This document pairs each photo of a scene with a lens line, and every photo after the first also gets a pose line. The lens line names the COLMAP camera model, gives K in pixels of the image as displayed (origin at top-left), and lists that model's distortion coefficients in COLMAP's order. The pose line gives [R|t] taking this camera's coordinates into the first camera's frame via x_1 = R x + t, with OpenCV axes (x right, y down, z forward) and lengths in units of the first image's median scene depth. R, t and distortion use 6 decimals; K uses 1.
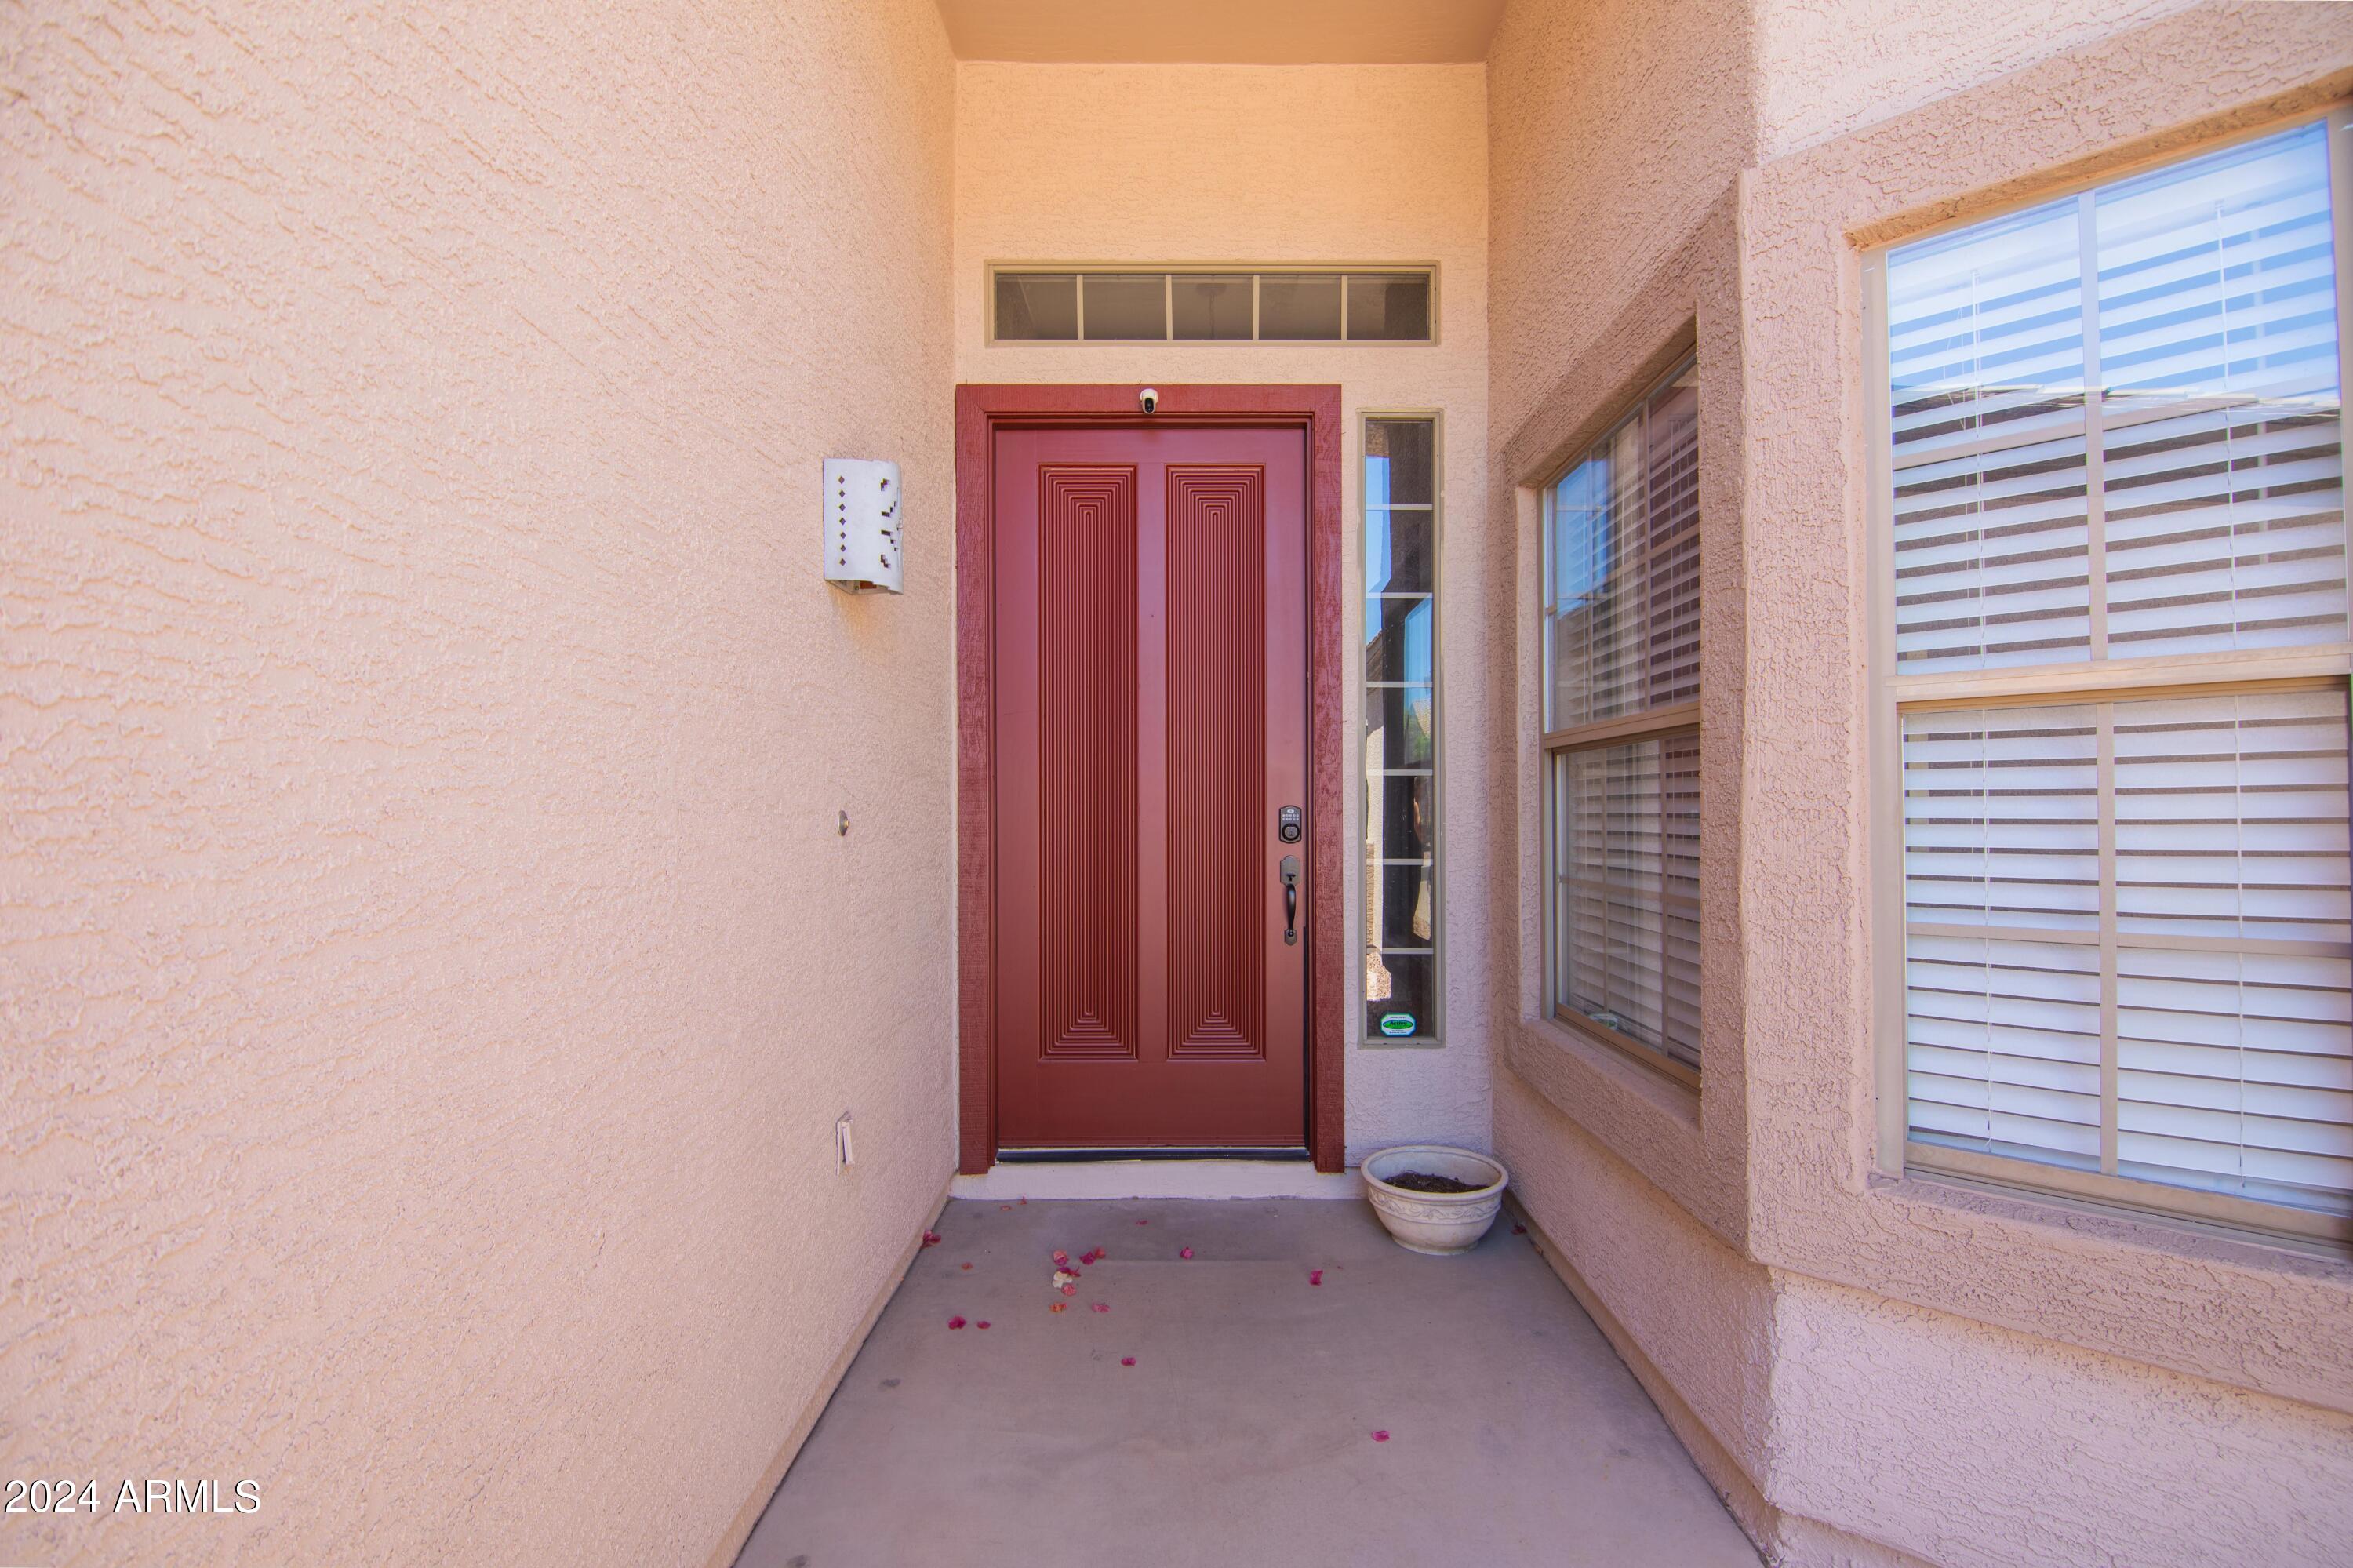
lens RADIAL K [[1144.5, 0, 1219.4], [0, 1144.5, 838.4], [0, 0, 1]] dist [0.000170, -0.017349]
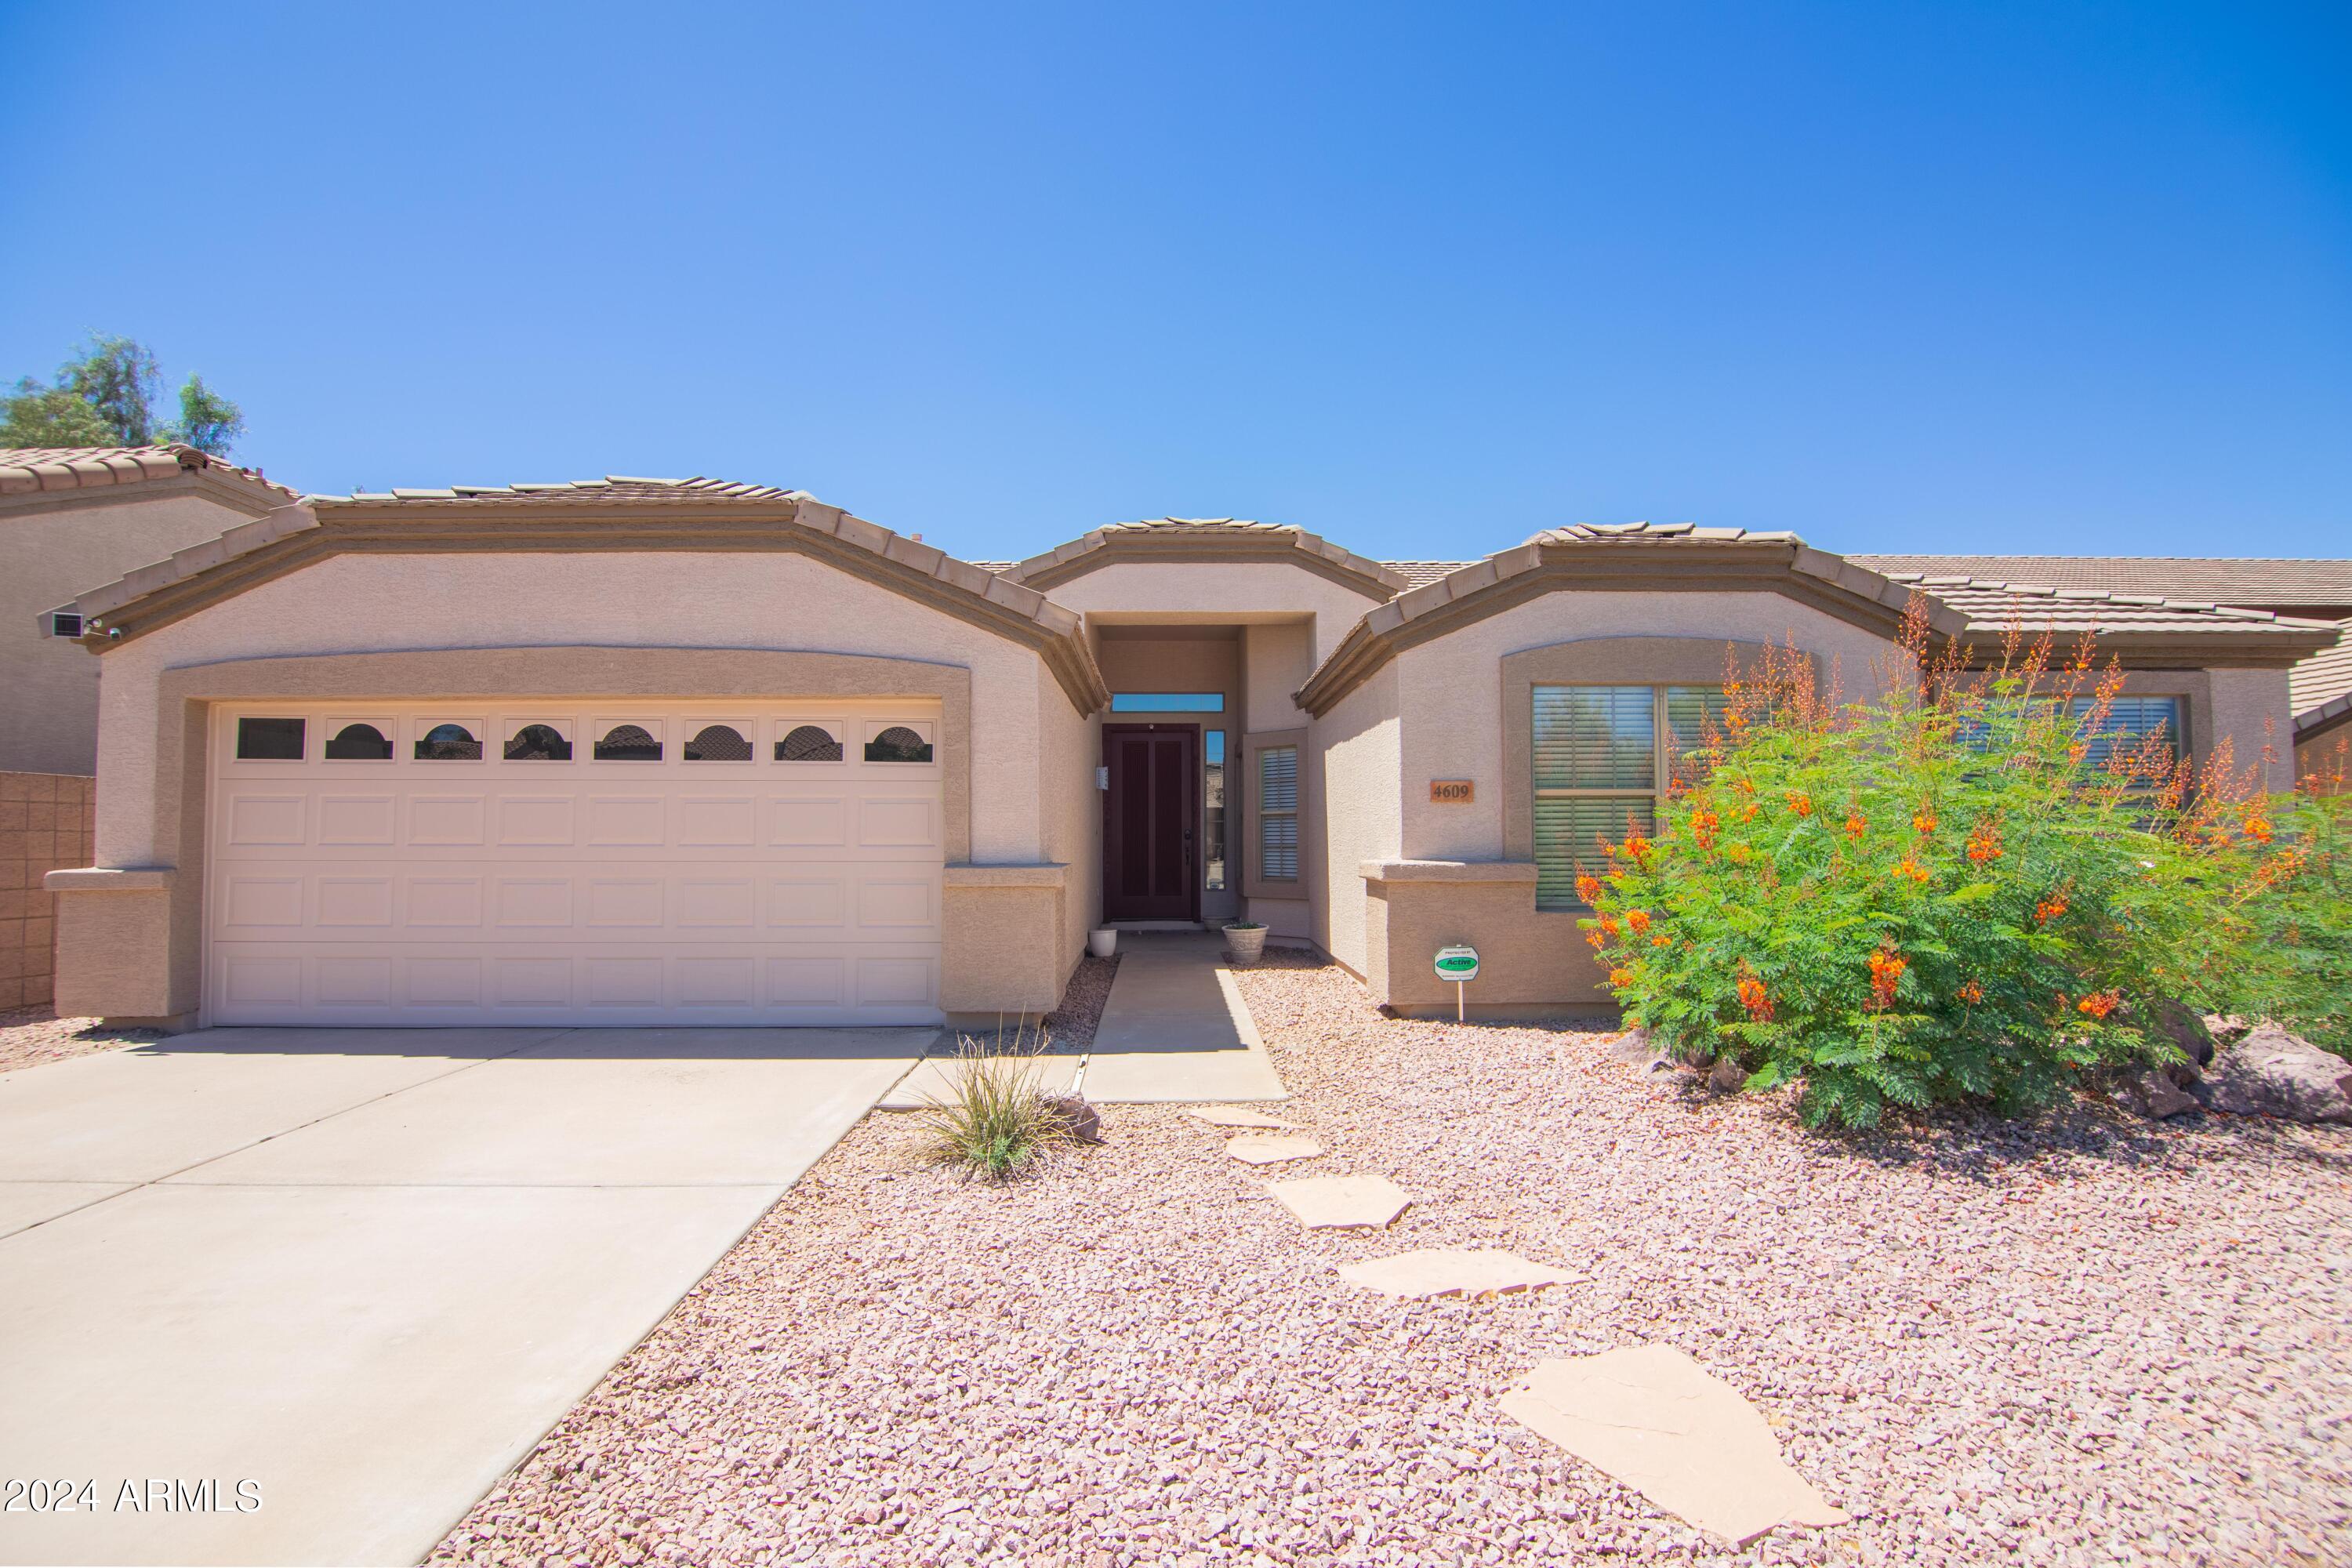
lens RADIAL K [[1113.0, 0, 1161.1], [0, 1113.0, 800.6], [0, 0, 1]] dist [-0.000153, -0.015728]
pose [[0.999917, -0.000952, -0.012829, 0.020003], [0.000503, 0.999389, -0.034946, 0.004298], [0.012854, 0.034937, 0.999307, -2.824112]]
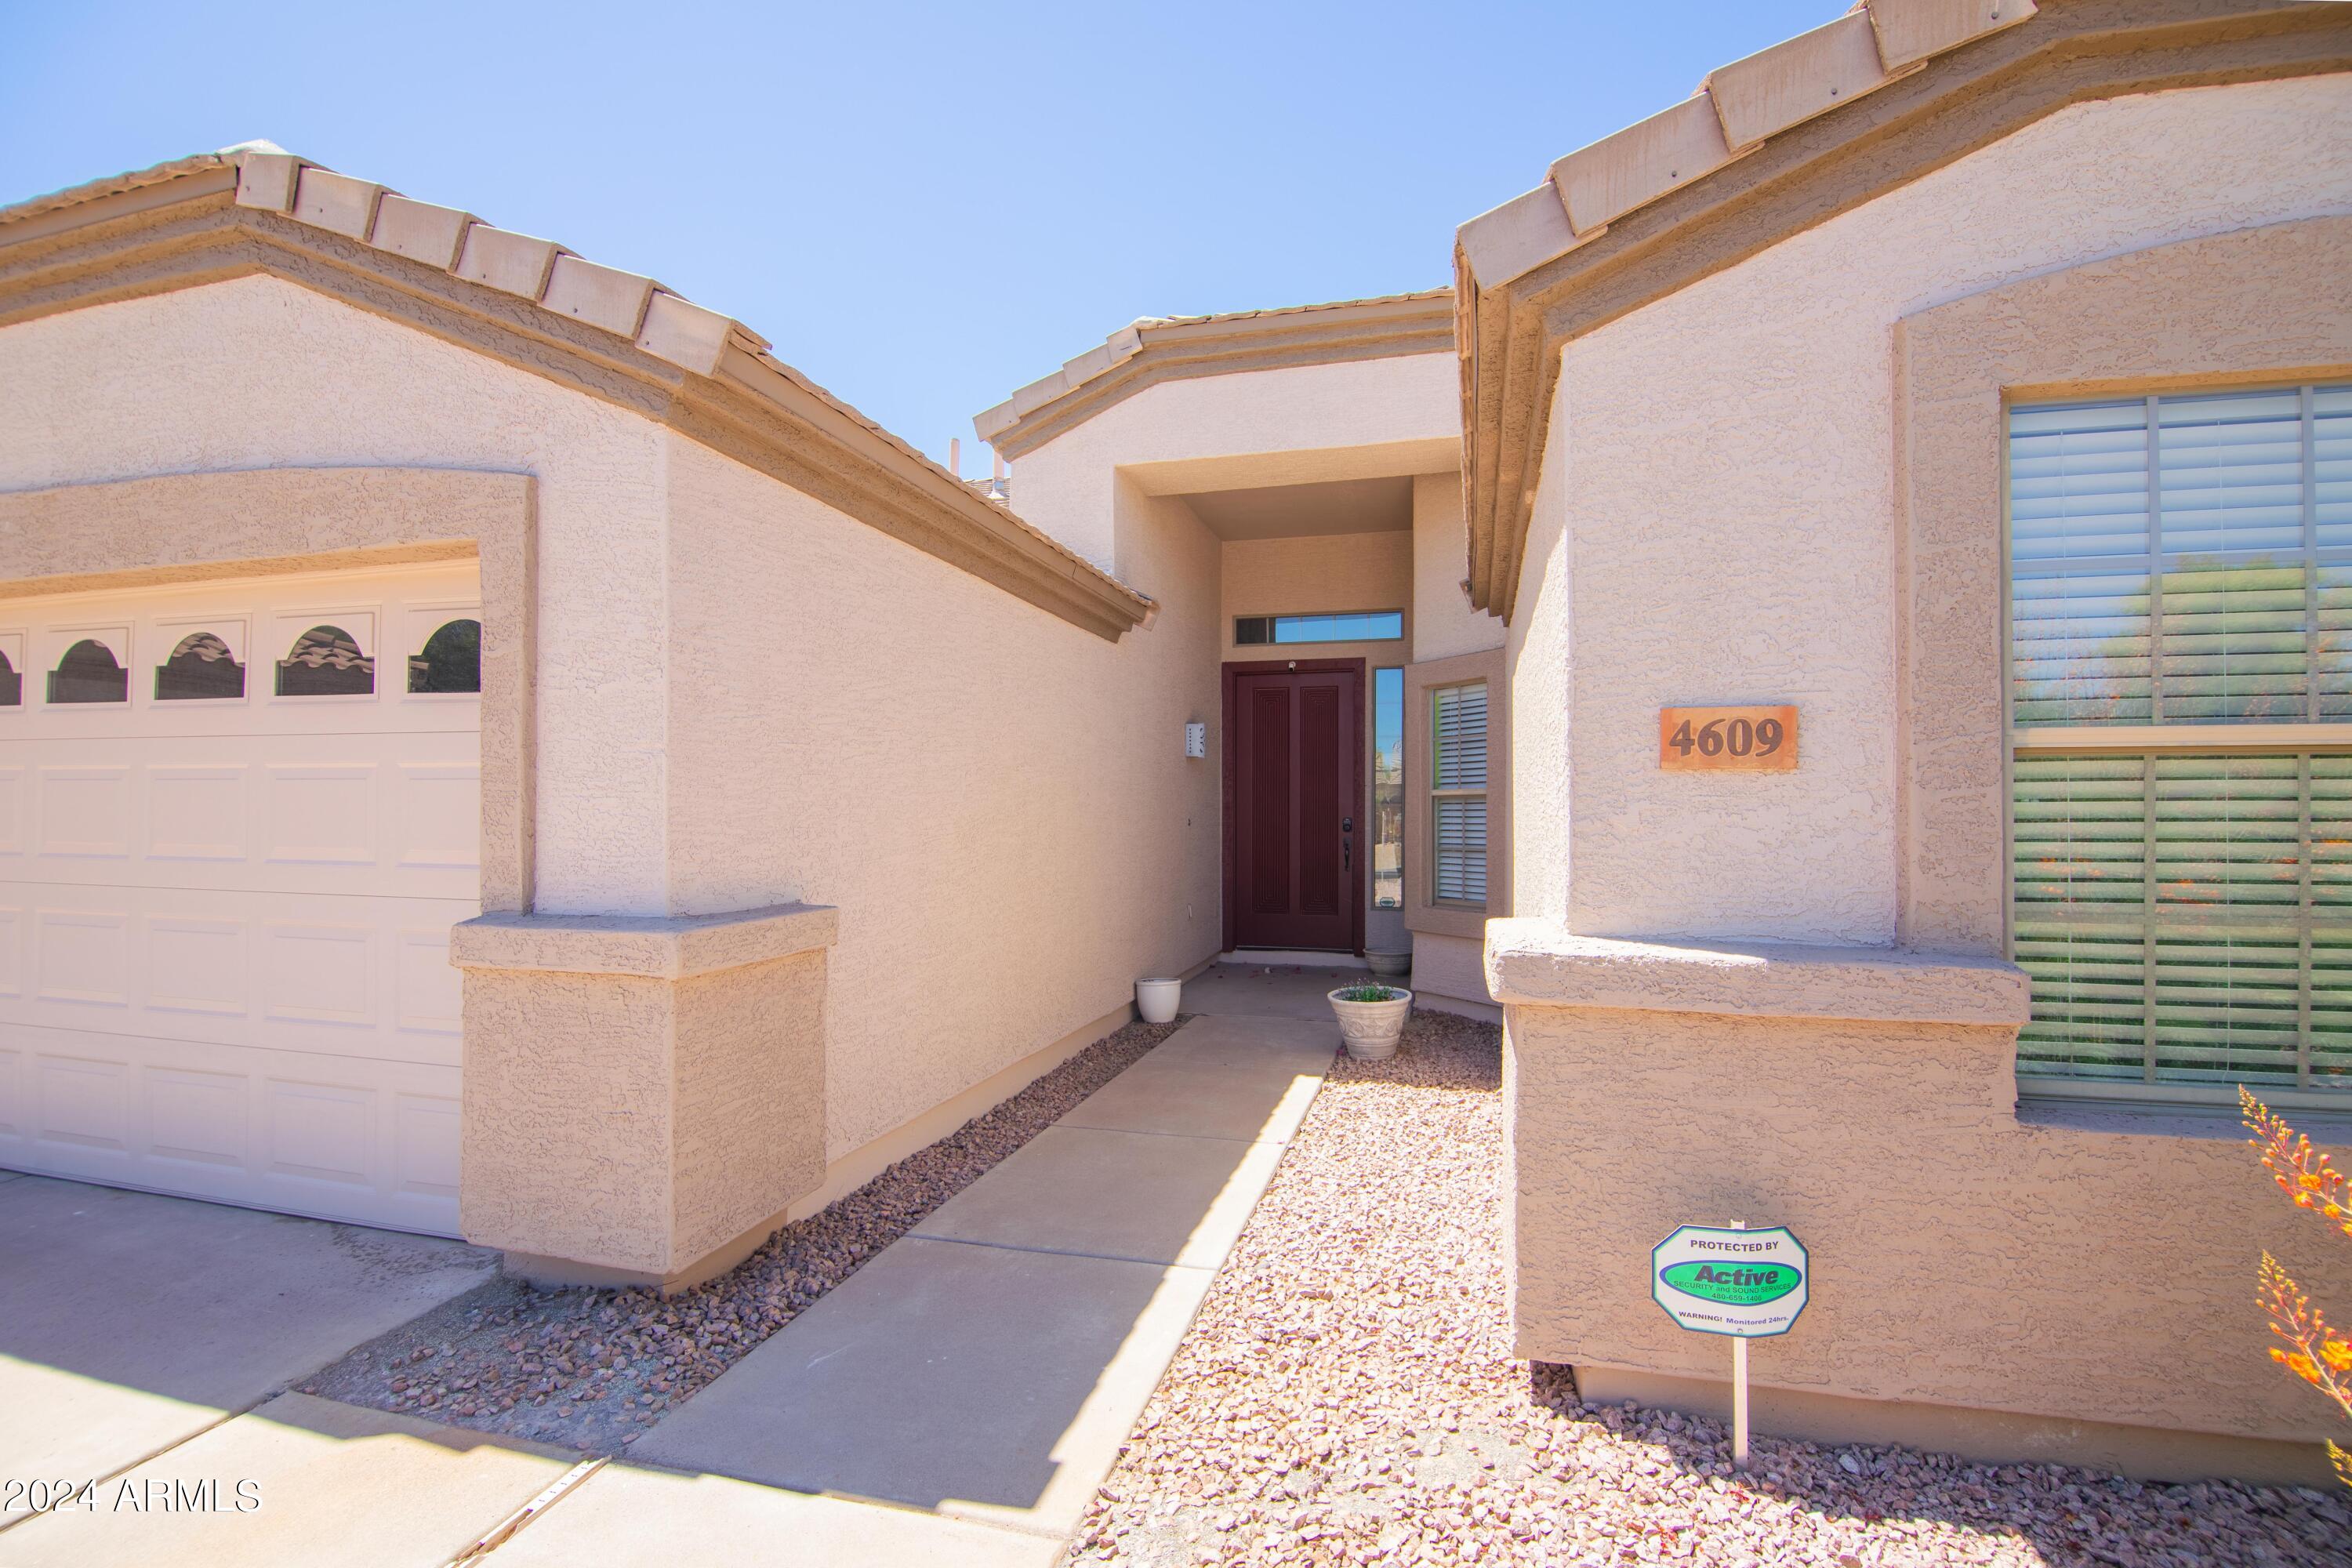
lens RADIAL K [[1113.0, 0, 1161.1], [0, 1113.0, 800.6], [0, 0, 1]] dist [-0.000153, -0.015728]
pose [[0.959308, 0.001660, -0.282356, 0.375965], [-0.005330, 0.999911, -0.012231, -0.033833], [0.282310, 0.013239, 0.959232, -1.568188]]
